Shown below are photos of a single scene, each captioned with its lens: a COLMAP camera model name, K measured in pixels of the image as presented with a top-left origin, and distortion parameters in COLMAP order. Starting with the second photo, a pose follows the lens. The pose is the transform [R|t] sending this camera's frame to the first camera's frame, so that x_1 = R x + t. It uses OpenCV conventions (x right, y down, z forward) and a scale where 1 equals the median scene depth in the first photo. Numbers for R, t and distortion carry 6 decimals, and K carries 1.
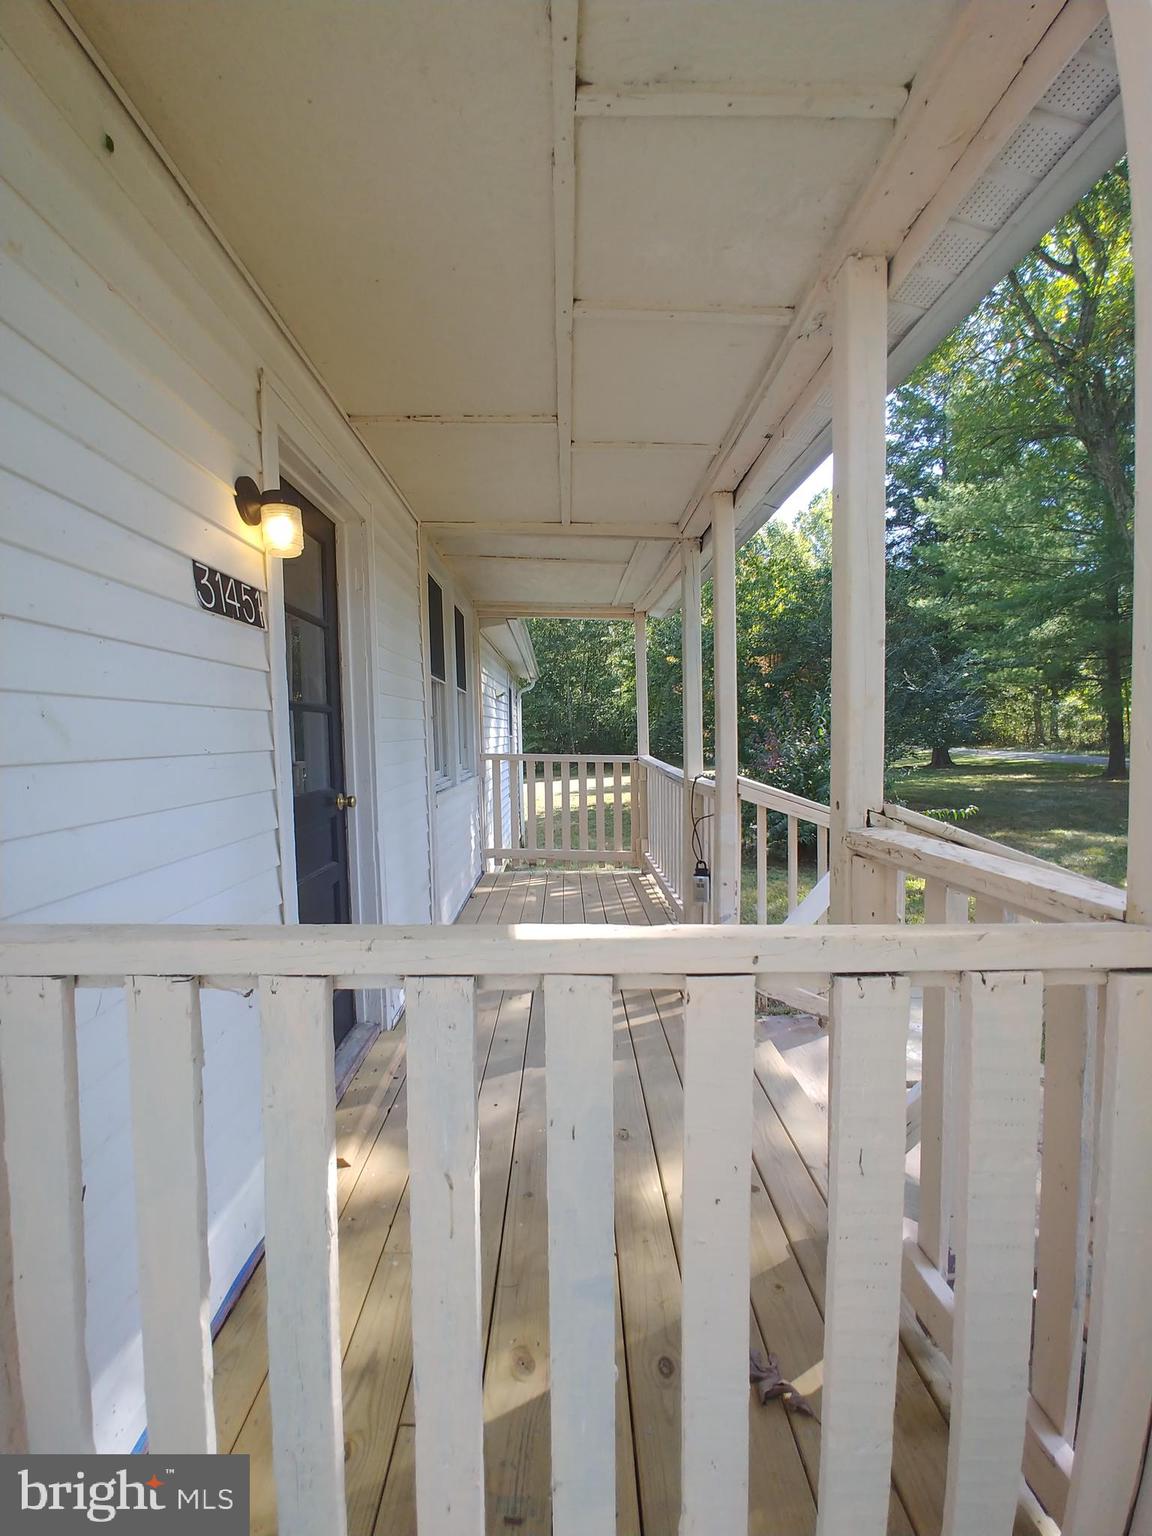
lens RADIAL K [[677.6, 0, 572.3], [0, 677.6, 776.1], [0, 0, 1]] dist [-0.042056, 0.015325]
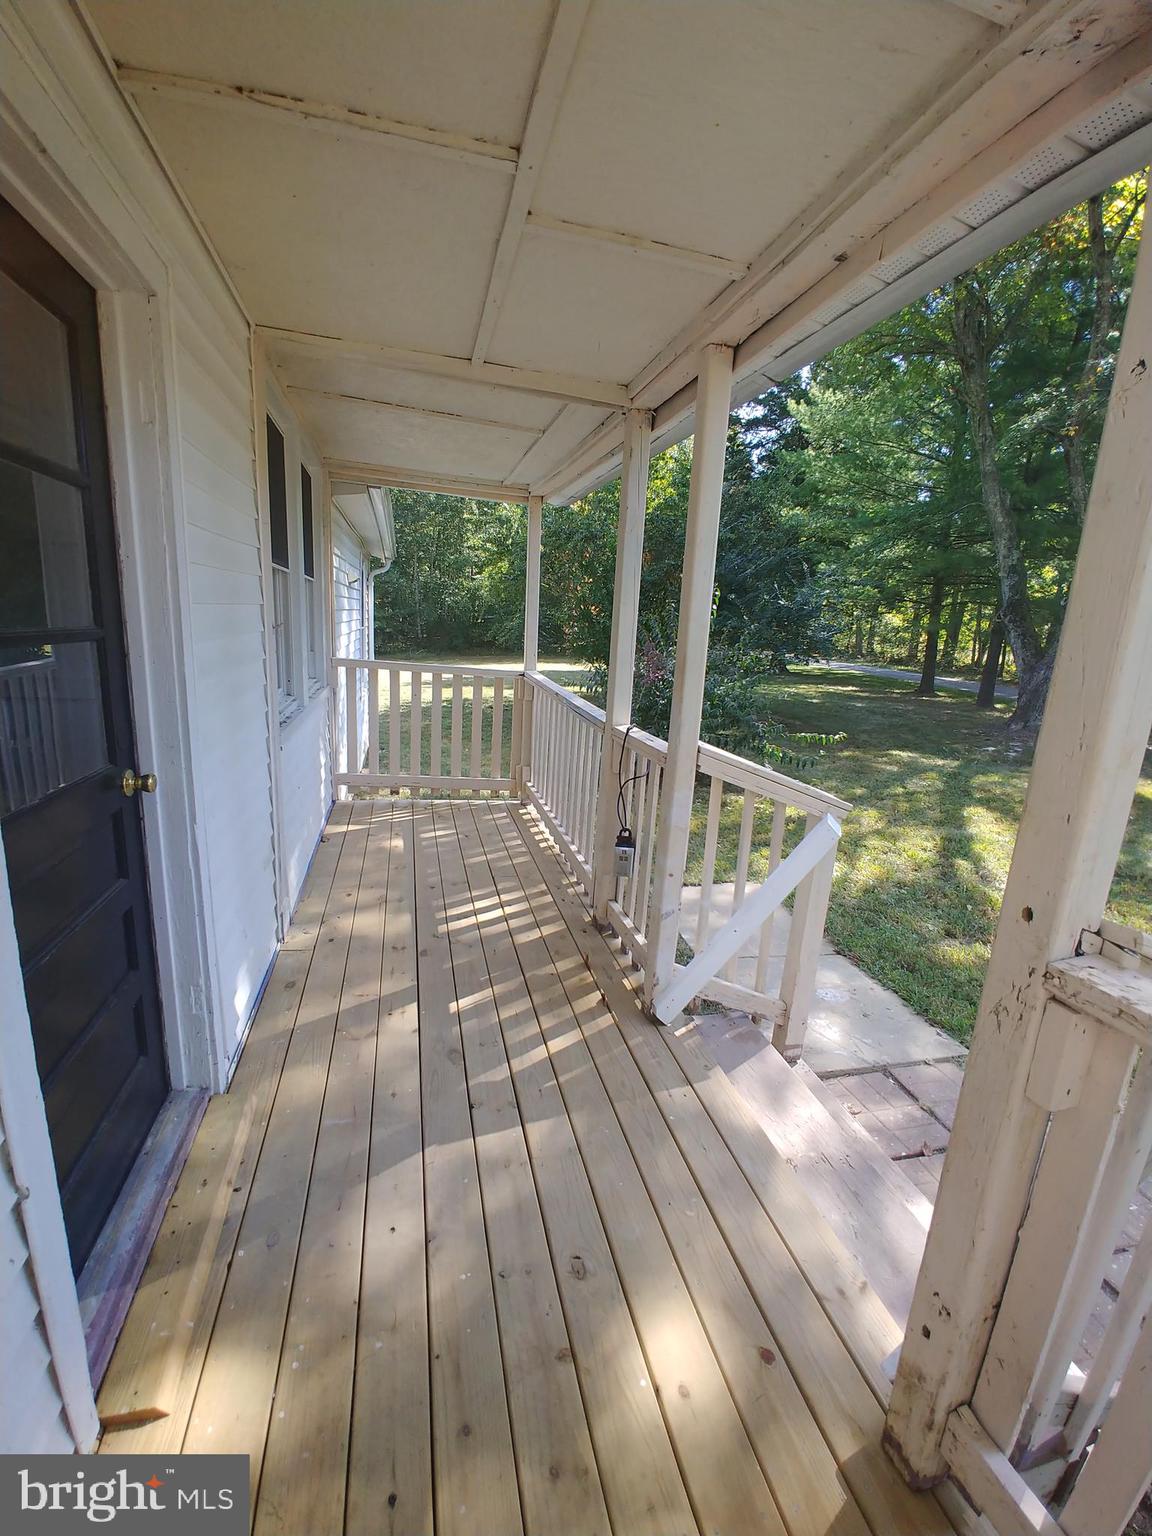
lens RADIAL K [[677.6, 0, 572.3], [0, 677.6, 776.1], [0, 0, 1]] dist [-0.042056, 0.015325]
pose [[0.972596, 0.019570, 0.231677, -0.038561], [-0.058222, 0.985203, 0.161198, -0.039610], [-0.225095, -0.170269, 0.959344, 0.138606]]
